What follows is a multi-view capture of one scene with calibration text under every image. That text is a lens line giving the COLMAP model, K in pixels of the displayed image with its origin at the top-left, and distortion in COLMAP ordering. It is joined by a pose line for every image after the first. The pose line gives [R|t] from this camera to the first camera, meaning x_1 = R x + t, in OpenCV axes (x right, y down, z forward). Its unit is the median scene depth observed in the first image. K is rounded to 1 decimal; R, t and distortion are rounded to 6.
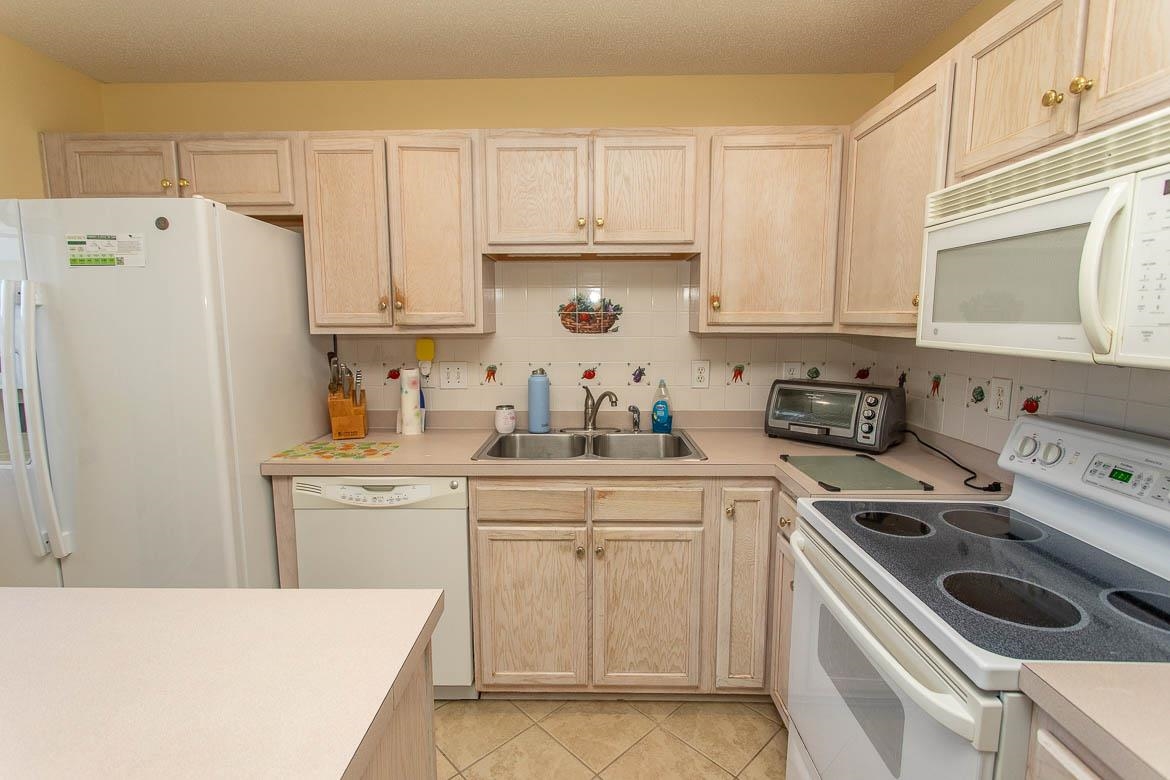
lens RADIAL K [[552.0, 0, 581.7], [0, 552.0, 386.1], [0, 0, 1]] dist [0.002664, 0.001374]
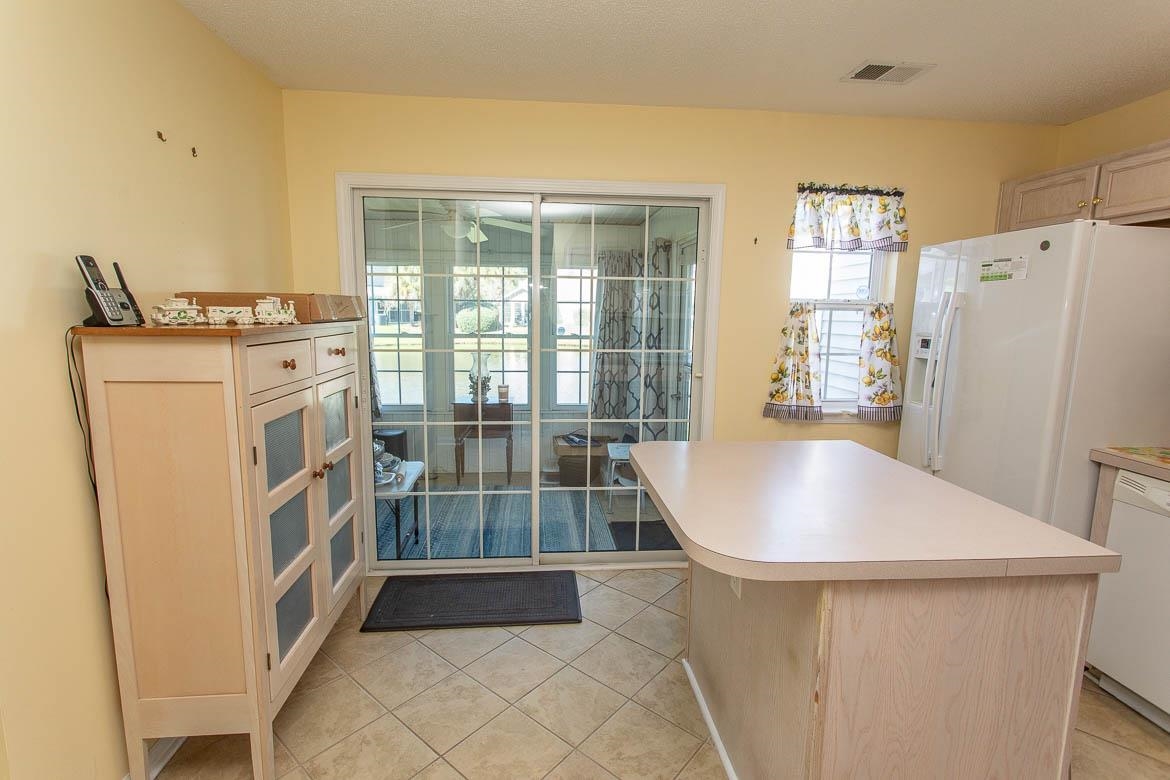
lens RADIAL K [[552.0, 0, 582.5], [0, 552.0, 385.8], [0, 0, 1]] dist [0.002664, 0.001374]
pose [[0.107153, 0.144784, -0.983644, 0.365778], [-0.136943, 0.982060, 0.129633, 0.009143], [0.984766, 0.120812, 0.125058, -0.158654]]
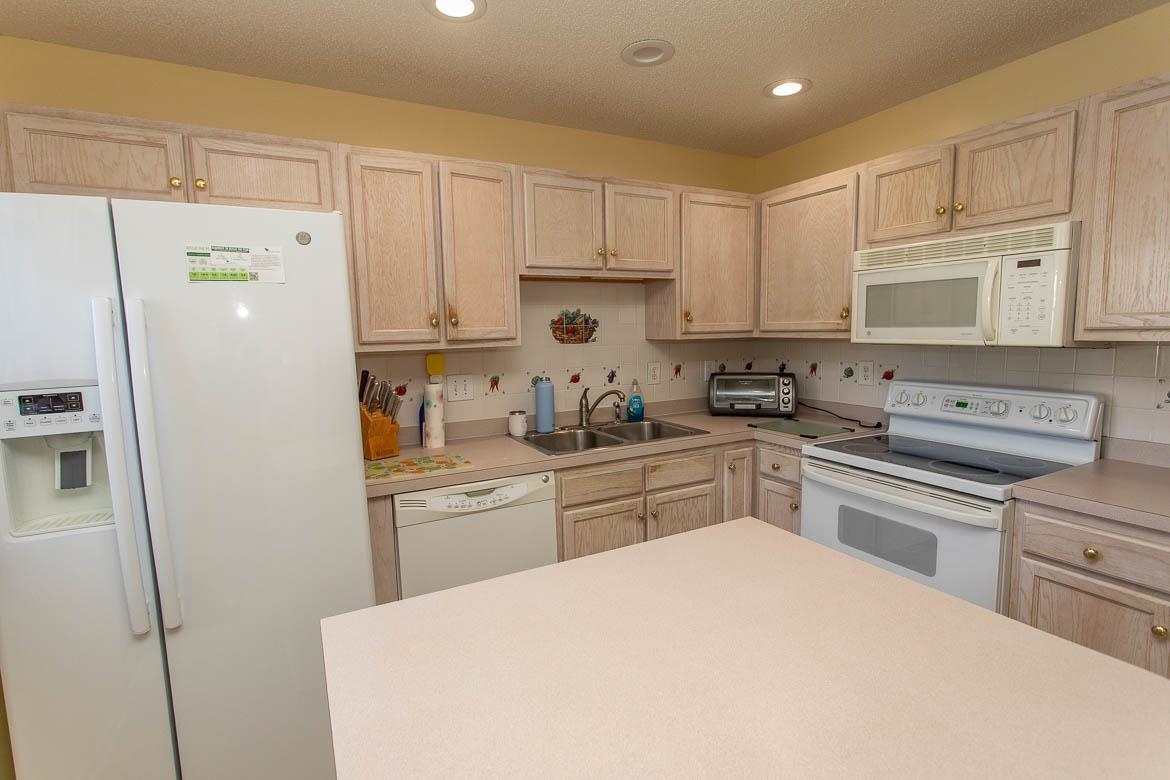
lens RADIAL K [[552.0, 0, 587.3], [0, 552.0, 385.4], [0, 0, 1]] dist [0.002664, 0.001374]
pose [[0.873583, -0.067325, 0.481996, -0.643507], [0.078719, 0.996891, -0.003426, -0.001419], [-0.480266, 0.040935, 0.876167, -0.039110]]
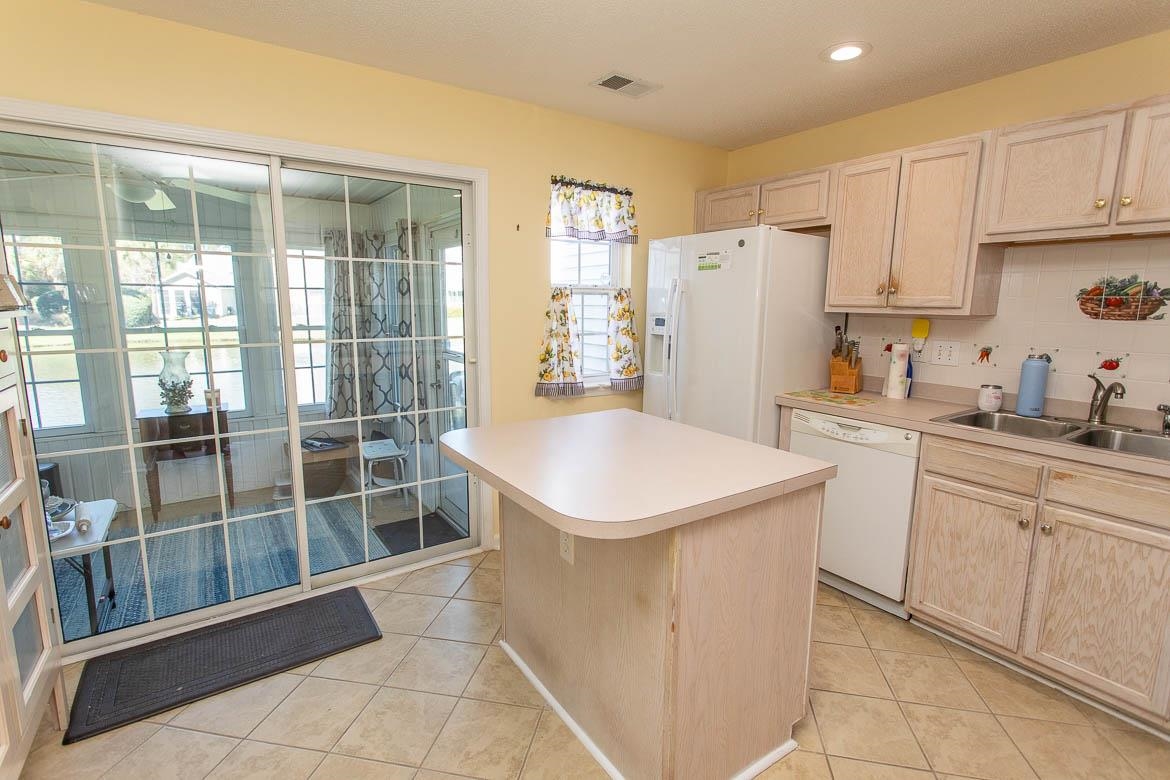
lens RADIAL K [[552.0, 0, 582.6], [0, 552.0, 386.0], [0, 0, 1]] dist [0.002664, 0.001374]
pose [[0.582373, 0.135782, -0.801502, 0.299277], [-0.110461, 0.990025, 0.087459, 0.036421], [0.805382, 0.037602, 0.591562, -0.301789]]
